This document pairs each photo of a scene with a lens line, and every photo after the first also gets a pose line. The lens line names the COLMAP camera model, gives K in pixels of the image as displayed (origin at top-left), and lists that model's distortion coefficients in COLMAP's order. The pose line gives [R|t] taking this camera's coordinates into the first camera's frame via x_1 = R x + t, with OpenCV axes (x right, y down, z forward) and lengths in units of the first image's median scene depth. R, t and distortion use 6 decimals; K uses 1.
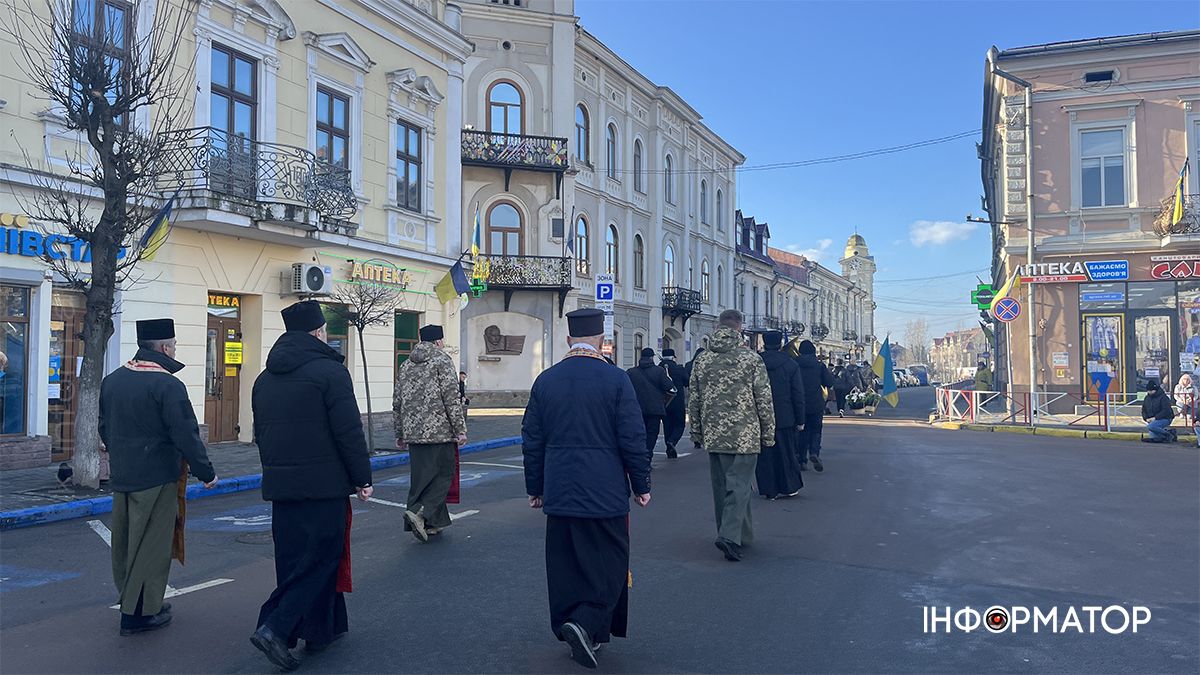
lens RADIAL K [[913.7, 0, 599.6], [0, 913.7, 343.5], [0, 0, 1]] dist [0.045507, -0.055282]
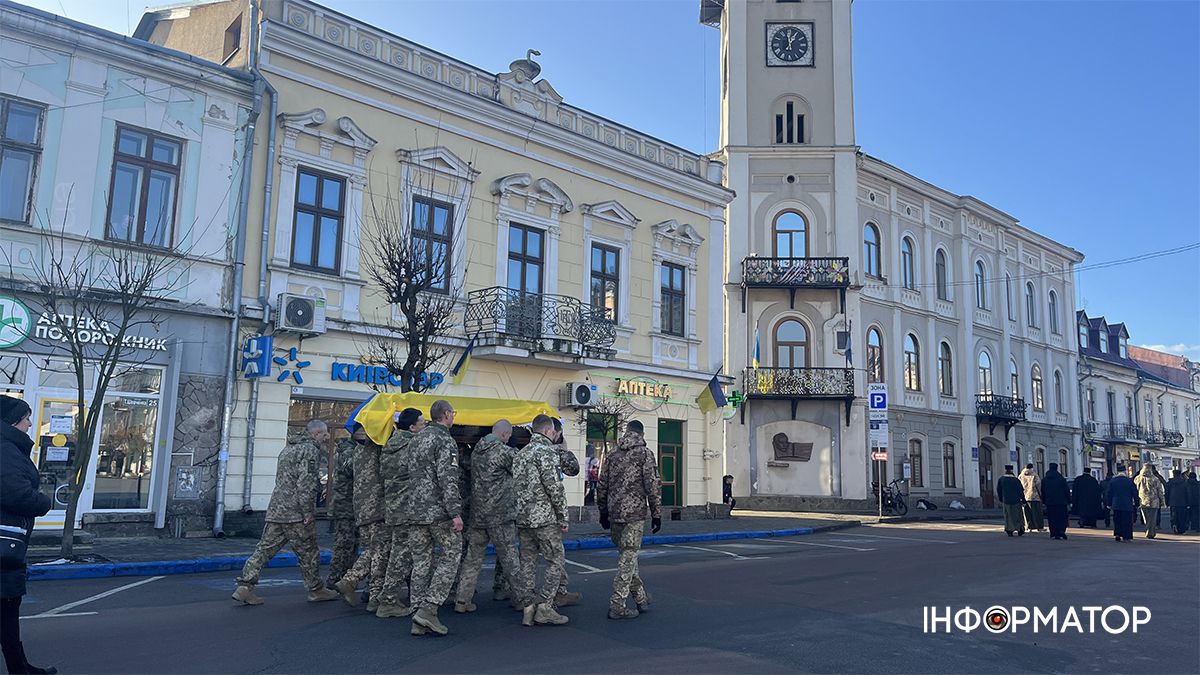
lens RADIAL K [[913.7, 0, 601.4], [0, 913.7, 333.5], [0, 0, 1]] dist [0.045507, -0.055282]
pose [[0.924431, -0.038276, -0.379425, 0.101271], [-0.010756, 0.991937, -0.126273, 0.002249], [0.381199, 0.120811, 0.916565, -0.080057]]
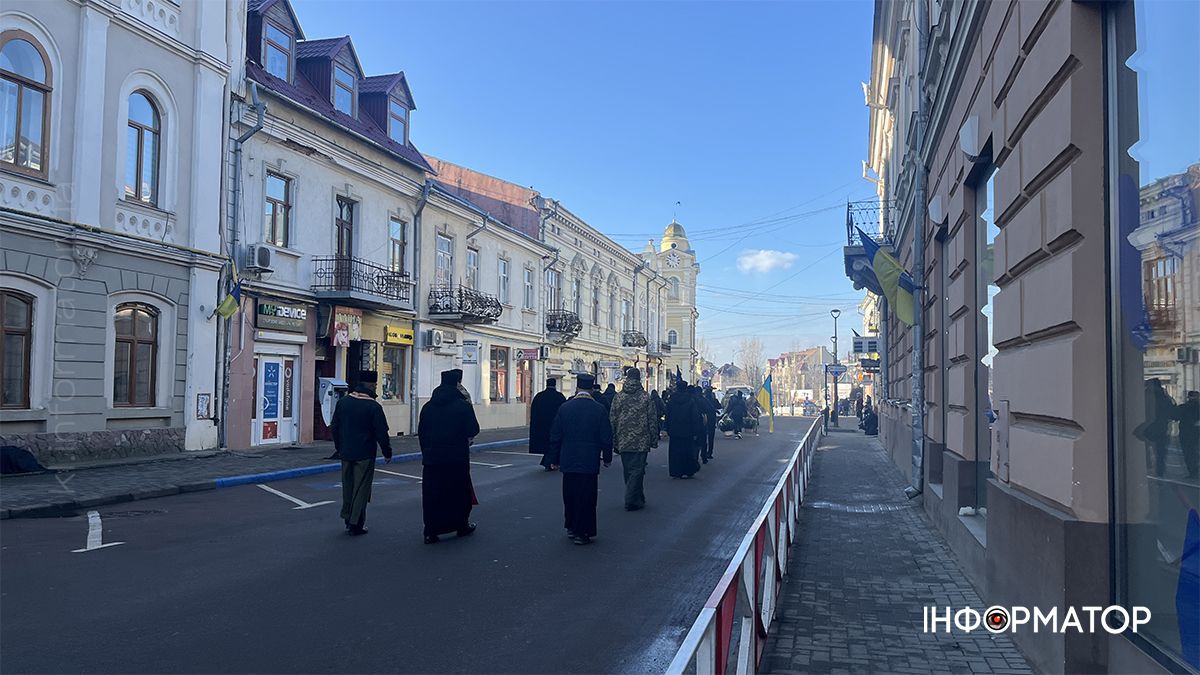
lens RADIAL K [[913.7, 0, 601.1], [0, 913.7, 340.9], [0, 0, 1]] dist [0.045507, -0.055282]
pose [[0.986052, 0.023868, 0.164717, 0.424590], [-0.020175, 0.999507, -0.024058, 0.024485], [-0.165210, 0.020399, 0.986047, 1.089911]]
